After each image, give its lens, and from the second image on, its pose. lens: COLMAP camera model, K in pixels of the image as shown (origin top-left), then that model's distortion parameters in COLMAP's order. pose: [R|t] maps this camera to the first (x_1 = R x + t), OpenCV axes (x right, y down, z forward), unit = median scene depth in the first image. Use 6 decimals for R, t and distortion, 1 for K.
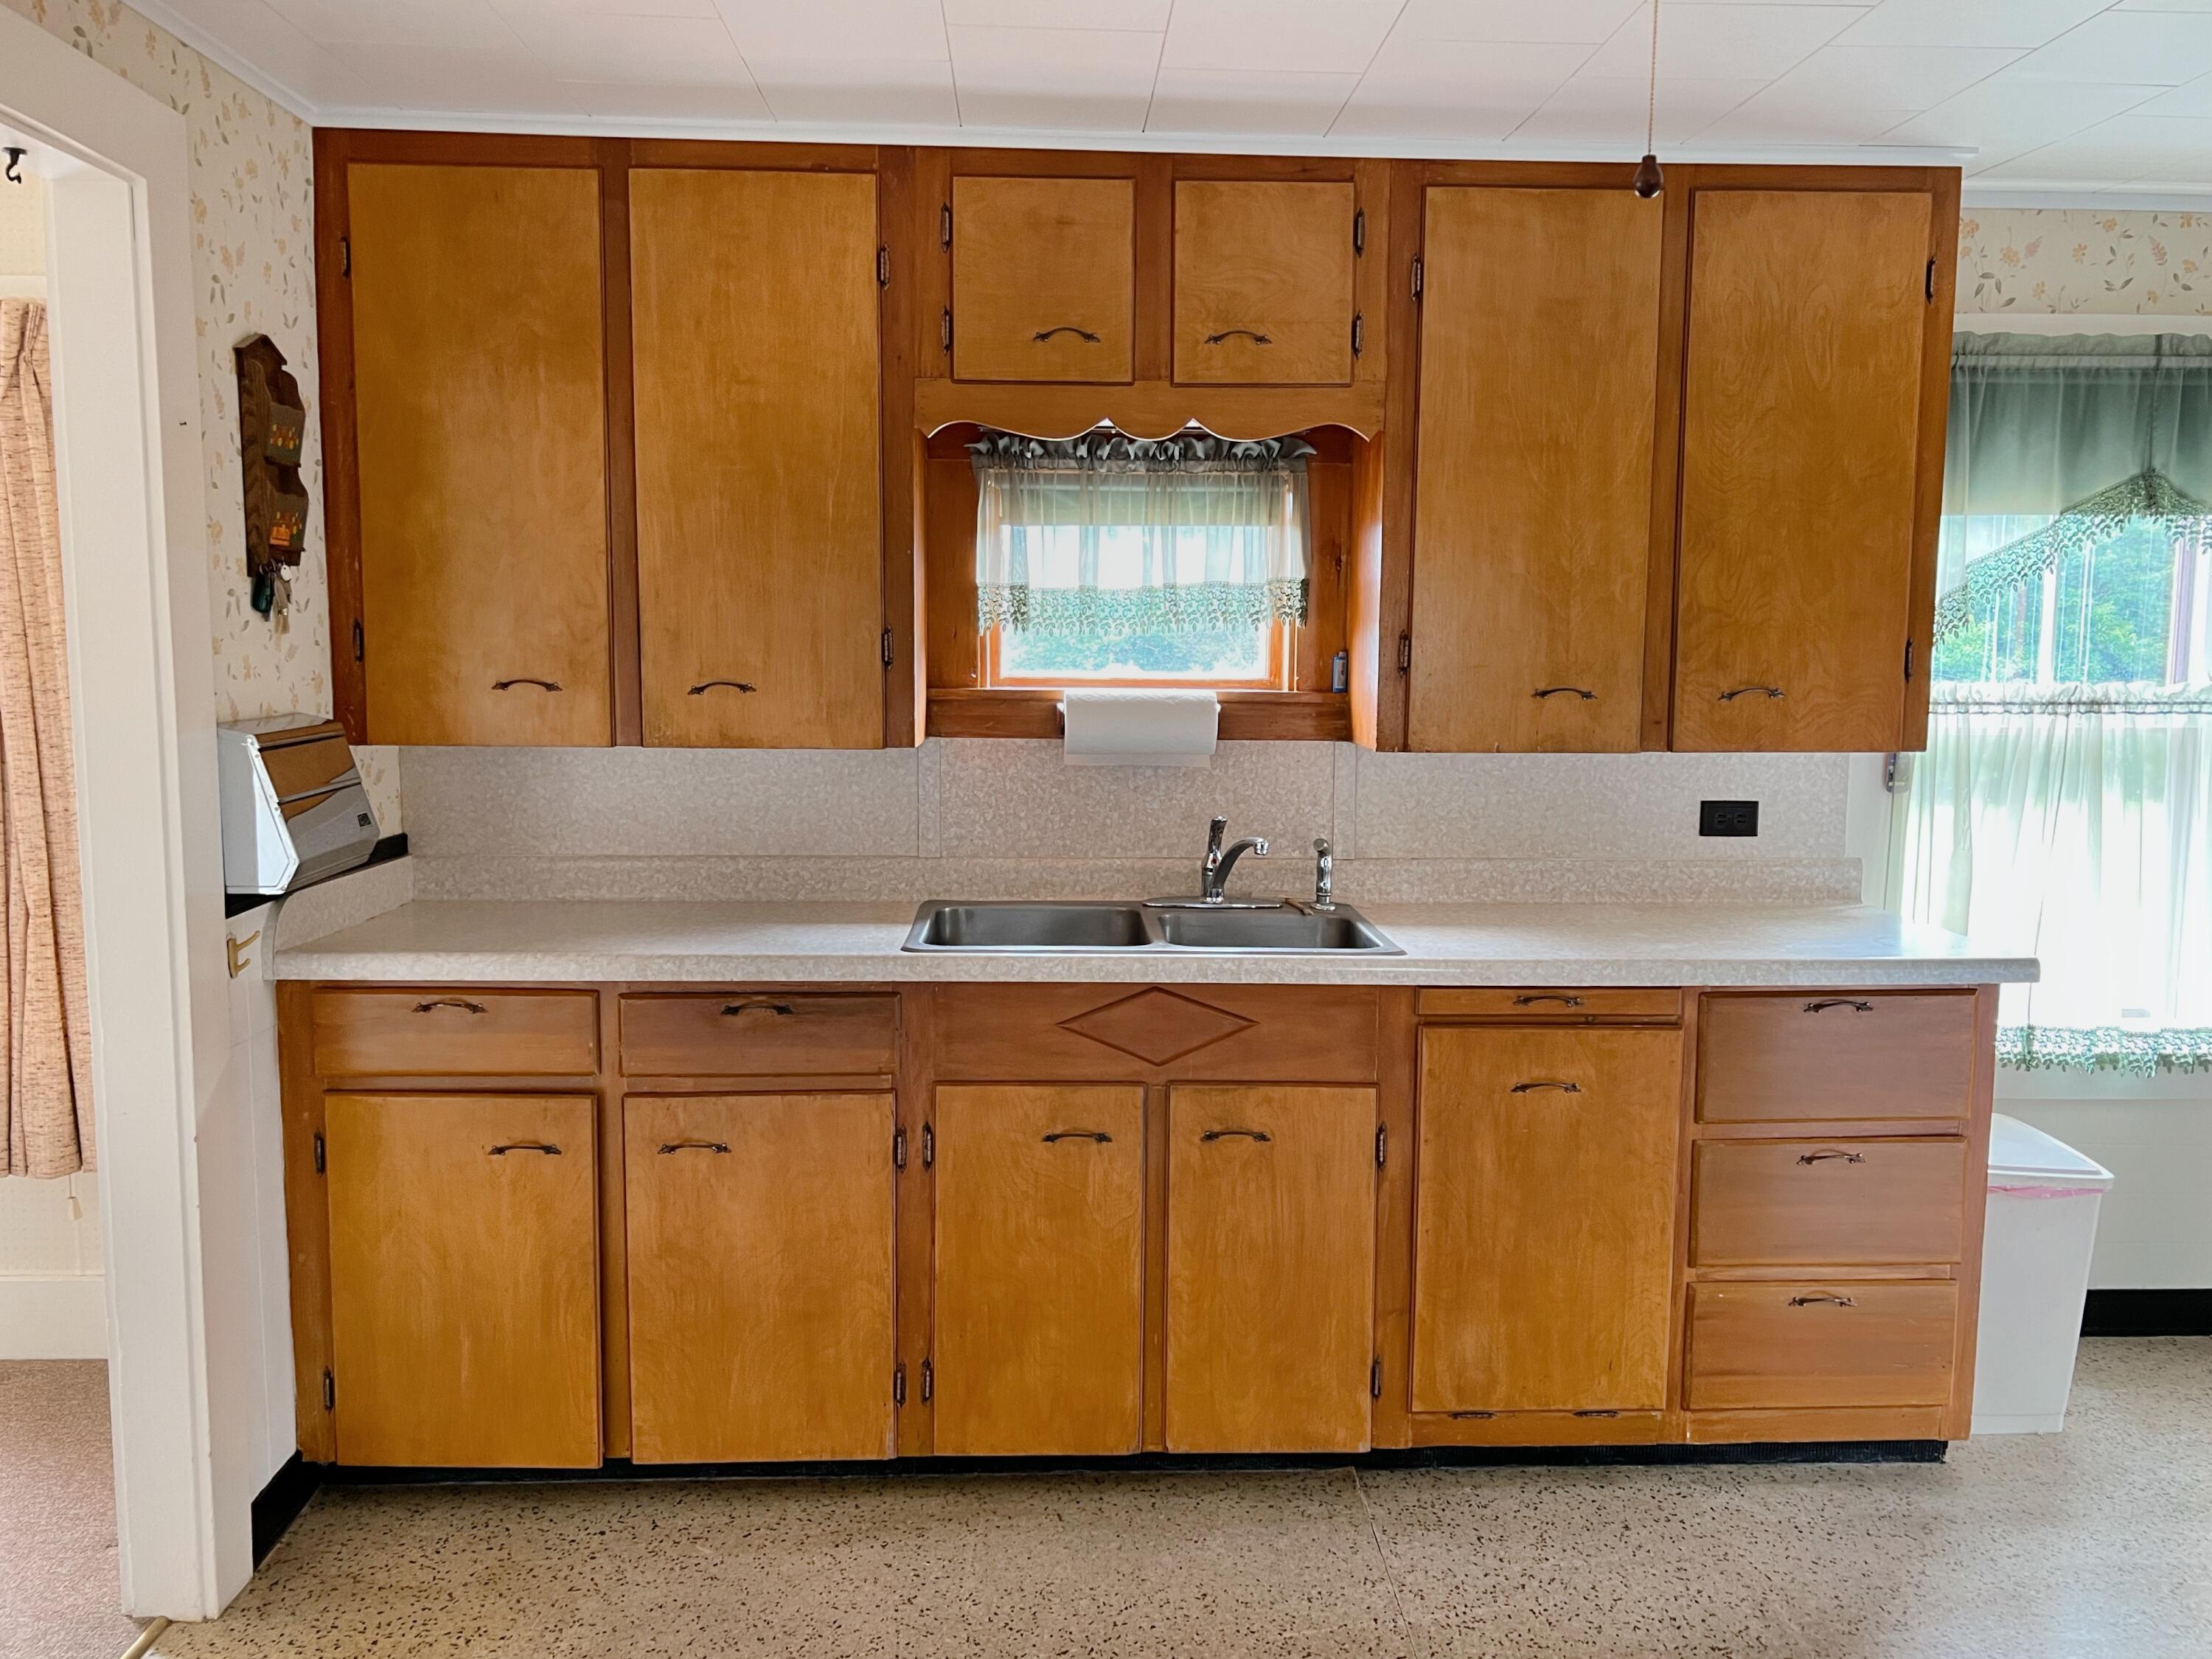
lens RADIAL K [[1655.3, 0, 1106.0], [0, 1655.3, 829.5], [0, 0, 1]] dist [0.171322, -0.131737]
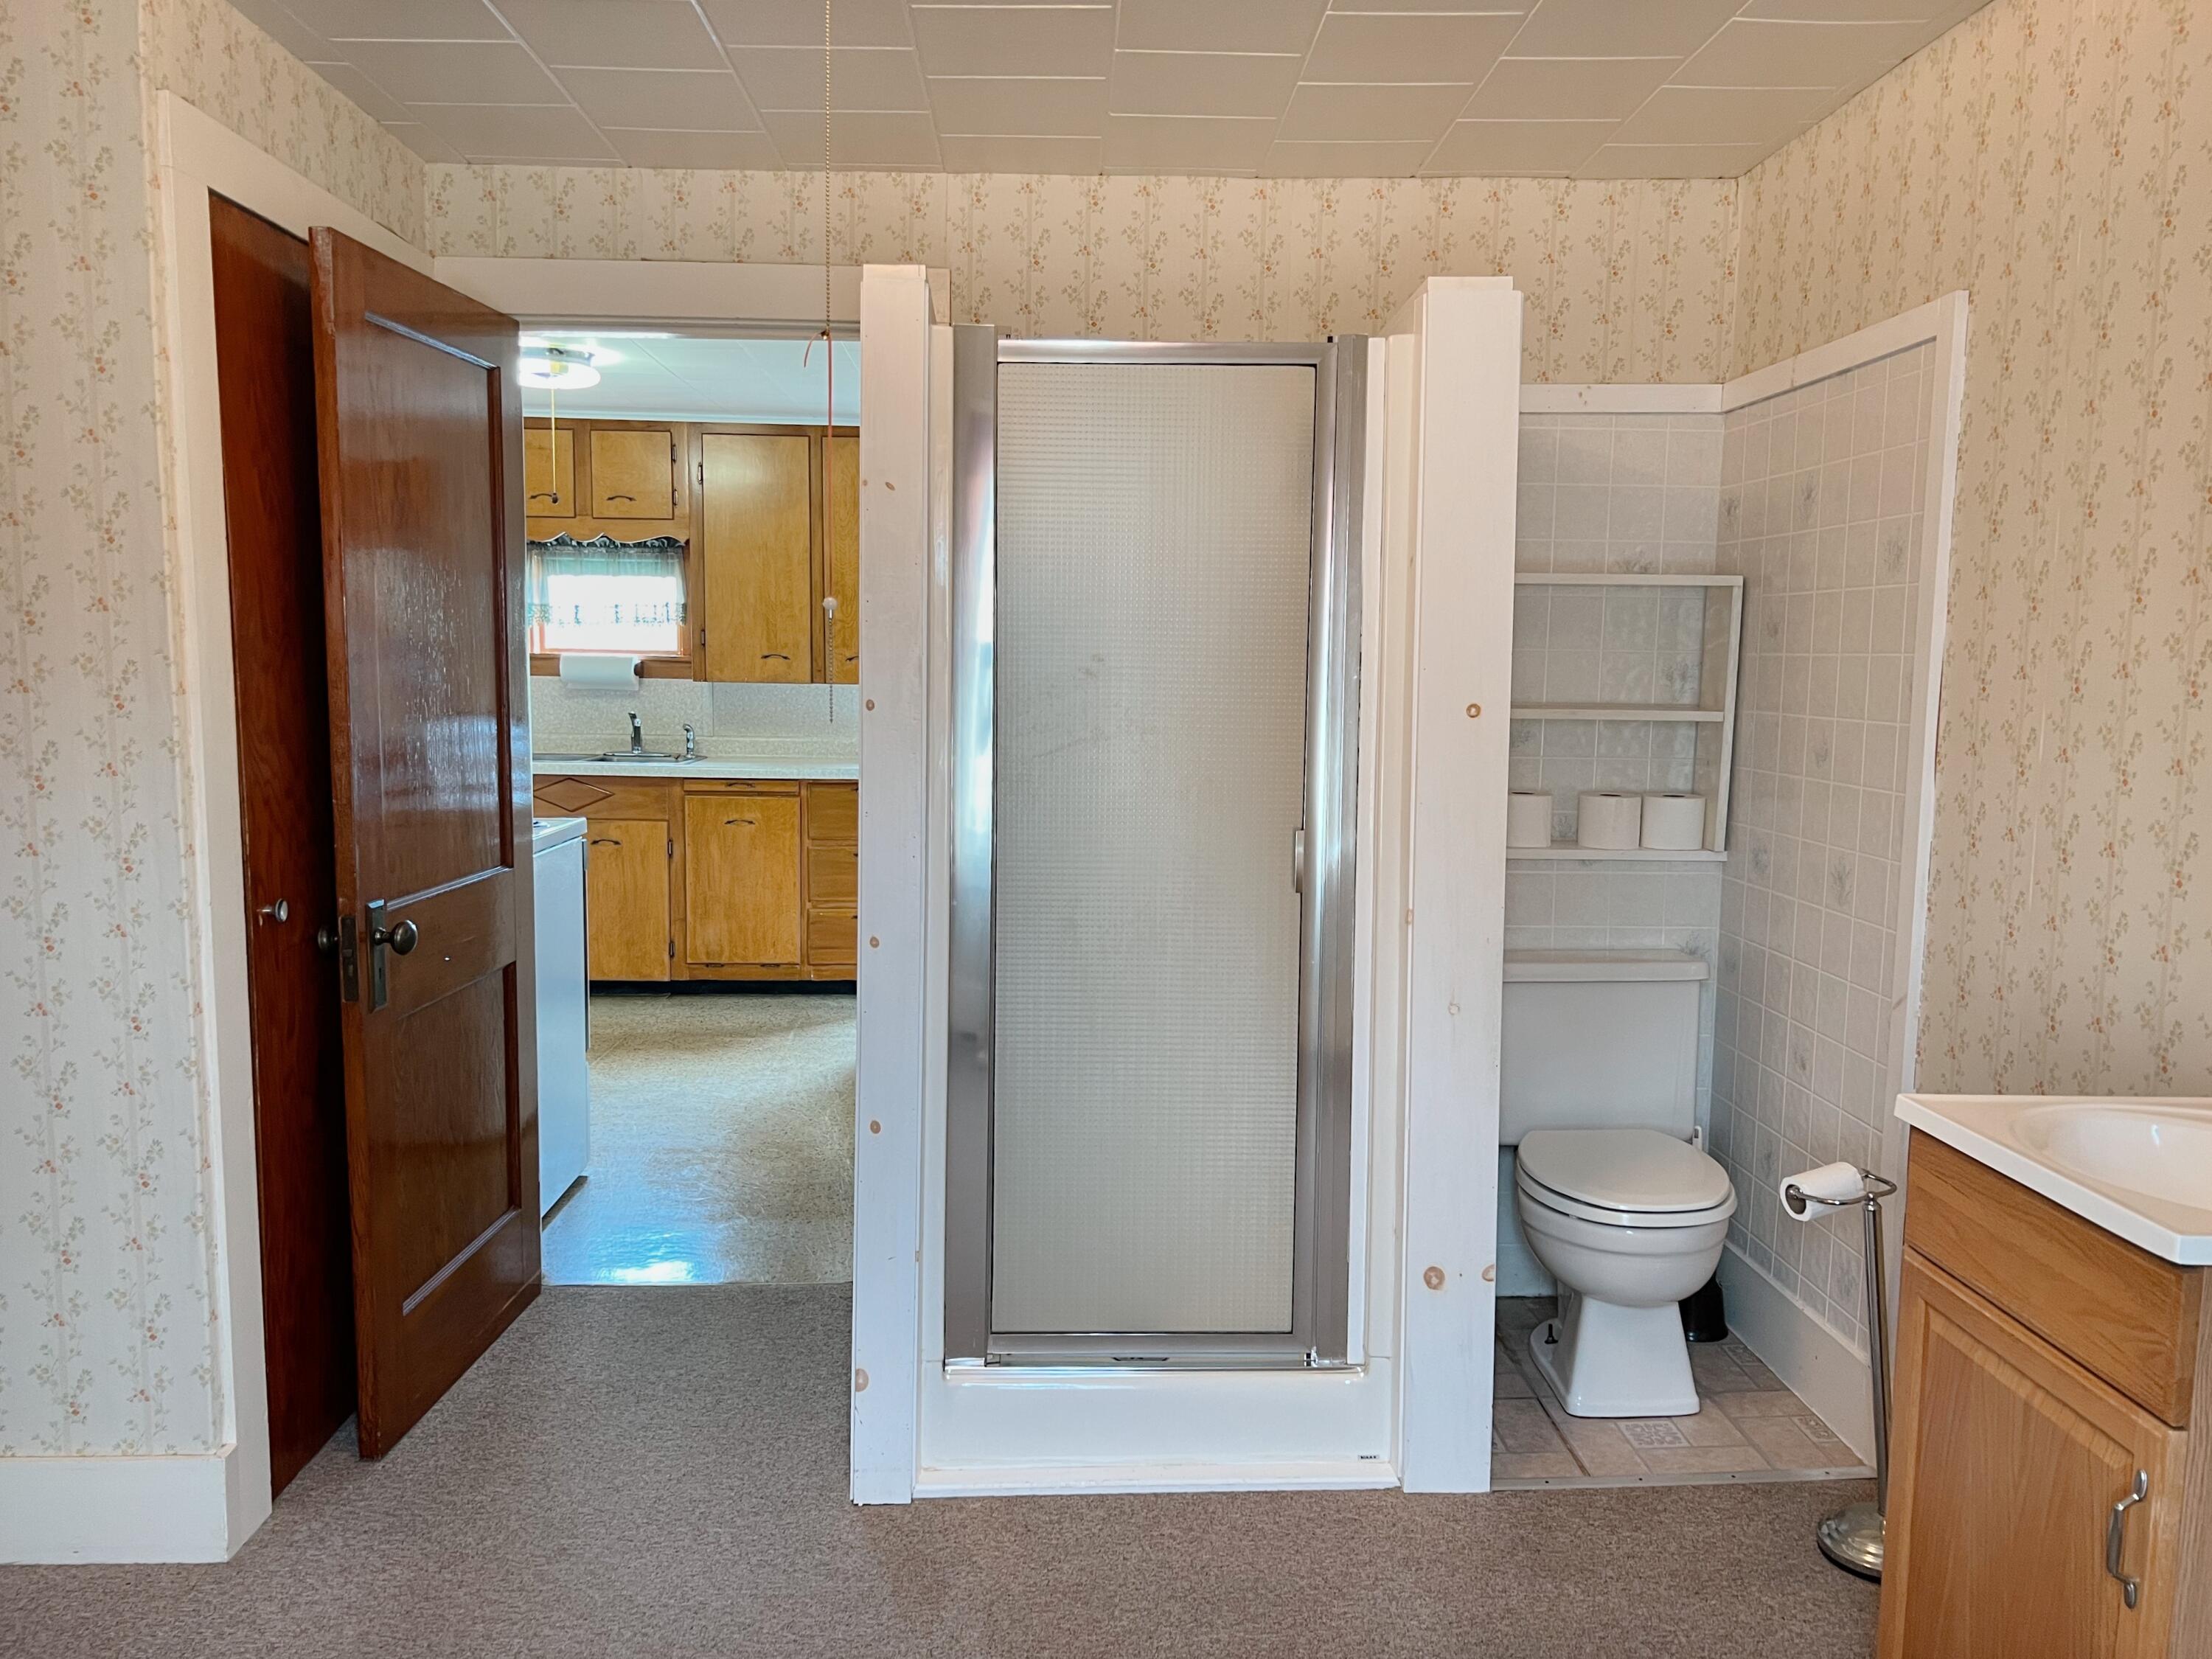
lens RADIAL K [[1655.3, 0, 1106.0], [0, 1655.3, 829.5], [0, 0, 1]] dist [0.171322, -0.131737]
pose [[0.999713, 0.011953, -0.020750, 0.799879], [-0.012193, 0.999860, -0.011487, 0.179213], [0.020610, 0.011737, 0.999719, -1.288494]]
